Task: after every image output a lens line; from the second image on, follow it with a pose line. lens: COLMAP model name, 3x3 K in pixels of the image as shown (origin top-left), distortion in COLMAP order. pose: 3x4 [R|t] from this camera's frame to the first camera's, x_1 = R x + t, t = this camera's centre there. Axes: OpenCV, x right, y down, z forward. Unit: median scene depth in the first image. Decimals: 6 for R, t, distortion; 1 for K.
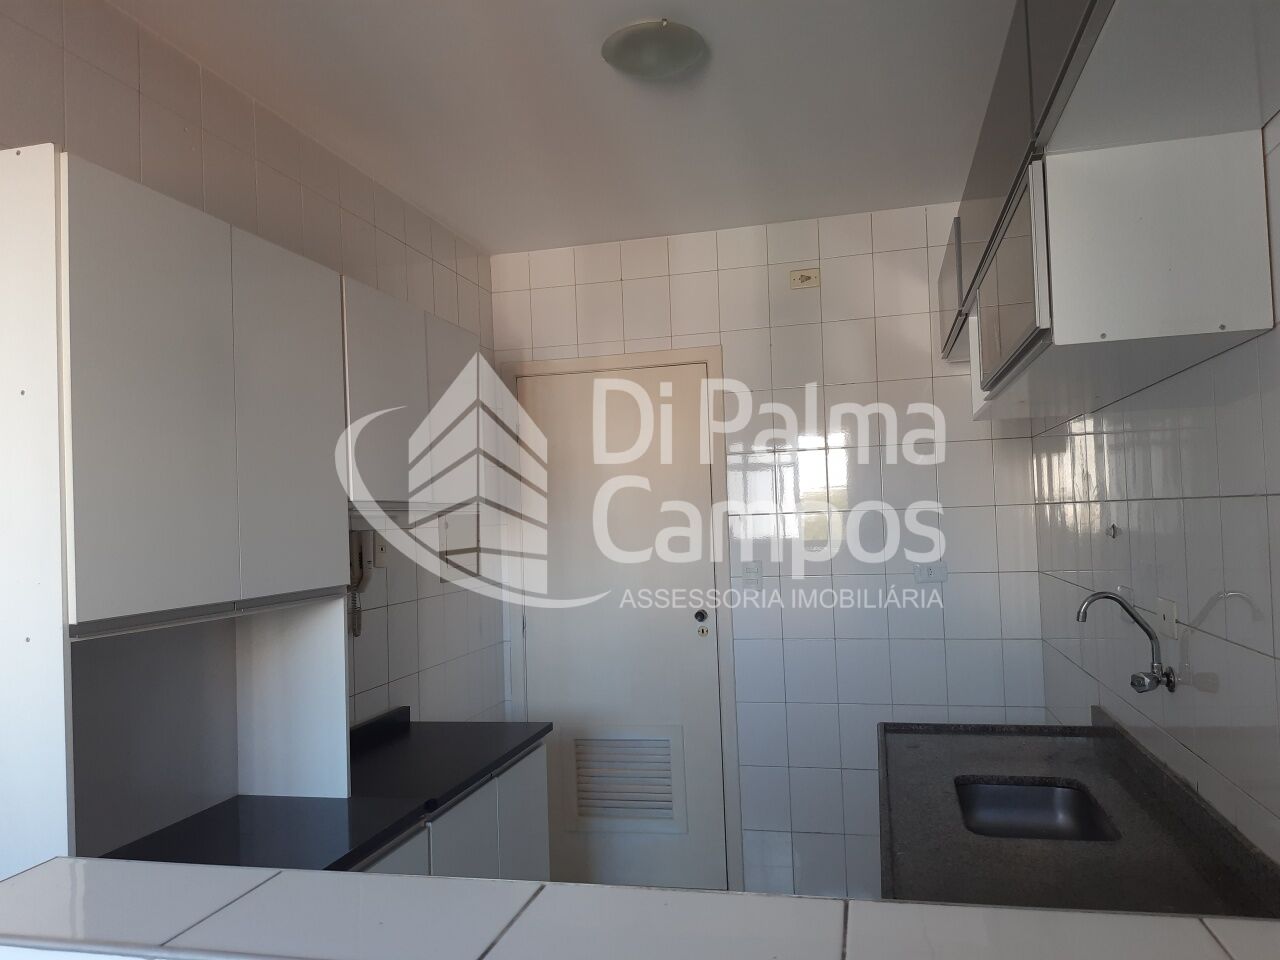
lens RADIAL K [[909.1, 0, 639.5], [0, 909.1, 488.6], [0, 0, 1]] dist [-0.001129, -0.003590]
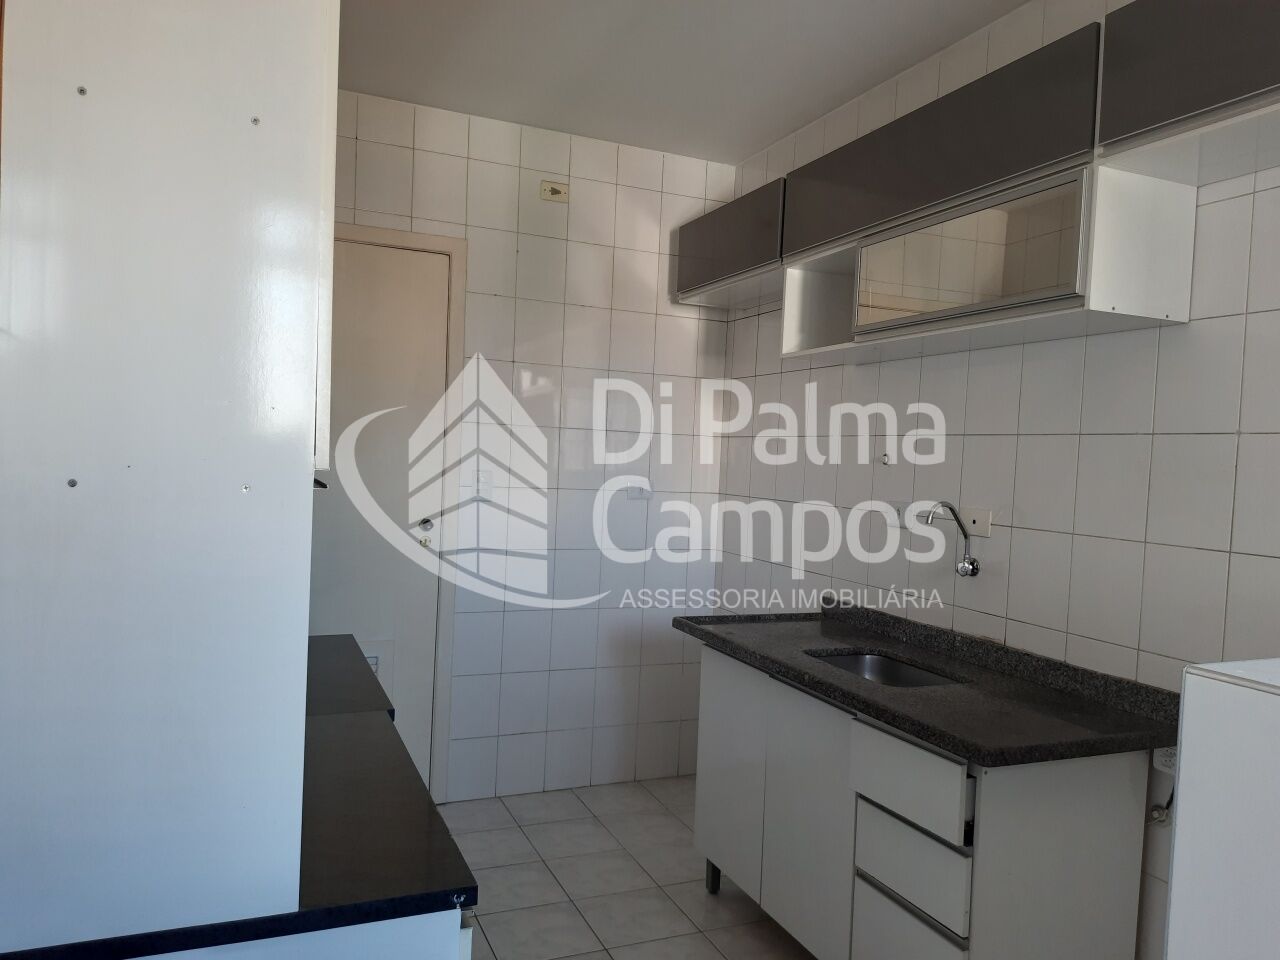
lens RADIAL K [[909.1, 0, 641.6], [0, 909.1, 476.2], [0, 0, 1]] dist [-0.001129, -0.003590]
pose [[0.779696, 0.053272, 0.623888, -0.481832], [-0.094512, 0.994971, 0.033158, 0.053837], [-0.618984, -0.084818, 0.780810, 0.177722]]
